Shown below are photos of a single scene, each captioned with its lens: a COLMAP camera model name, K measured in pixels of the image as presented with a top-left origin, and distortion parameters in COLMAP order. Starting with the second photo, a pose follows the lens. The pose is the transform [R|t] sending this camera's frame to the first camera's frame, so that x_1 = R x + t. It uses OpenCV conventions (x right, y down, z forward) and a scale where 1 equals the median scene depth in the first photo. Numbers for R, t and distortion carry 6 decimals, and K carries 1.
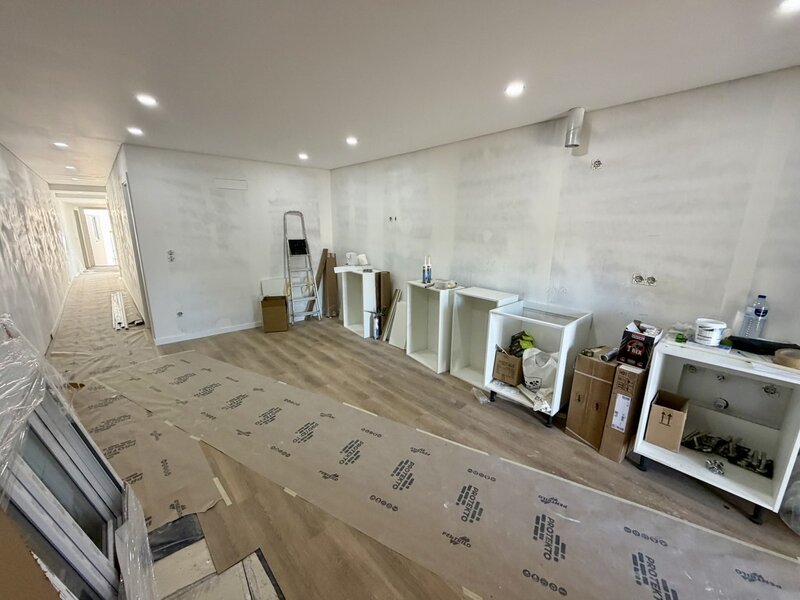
lens RADIAL K [[322.4, 0, 397.1], [0, 322.4, 299.2], [0, 0, 1]] dist [-0.002089, -0.000006]
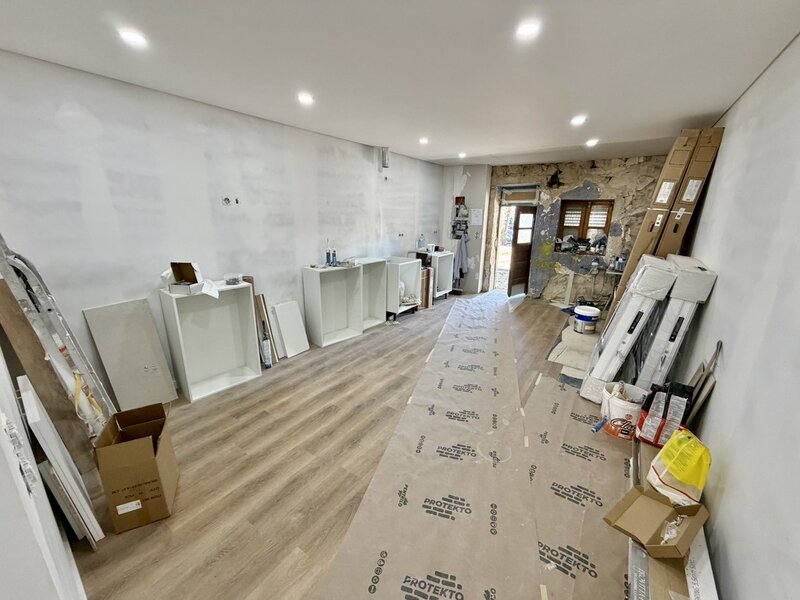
lens RADIAL K [[322.4, 0, 402.3], [0, 322.4, 299.0], [0, 0, 1]] dist [-0.002089, -0.000006]
pose [[-0.235283, -0.265820, 0.934870, -1.295022], [0.204865, 0.926699, 0.315056, -0.314117], [-0.950091, 0.265650, -0.163579, 1.307343]]
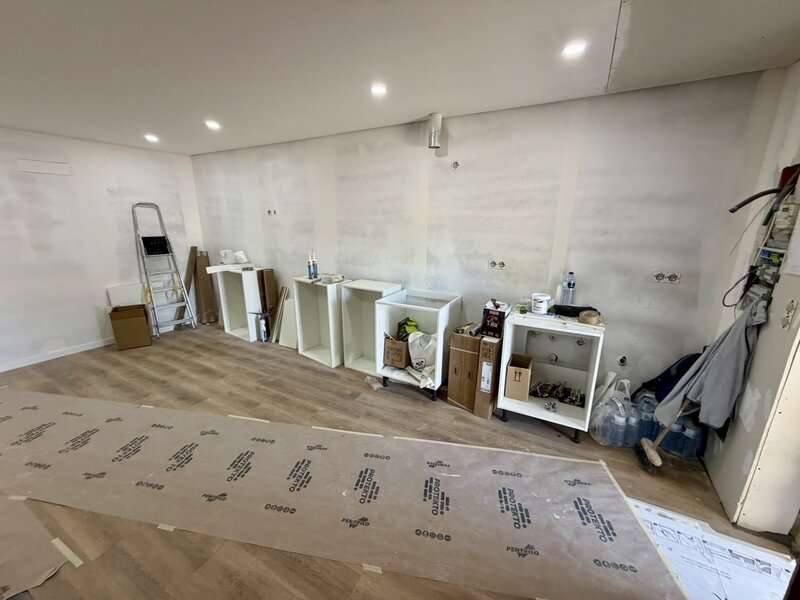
lens RADIAL K [[322.4, 0, 399.8], [0, 322.4, 299.5], [0, 0, 1]] dist [-0.002089, -0.000006]
pose [[0.943857, -0.083407, 0.319653, 0.028430], [0.076694, 0.996490, 0.033555, 0.001189], [-0.321329, -0.007156, 0.946940, -0.018622]]
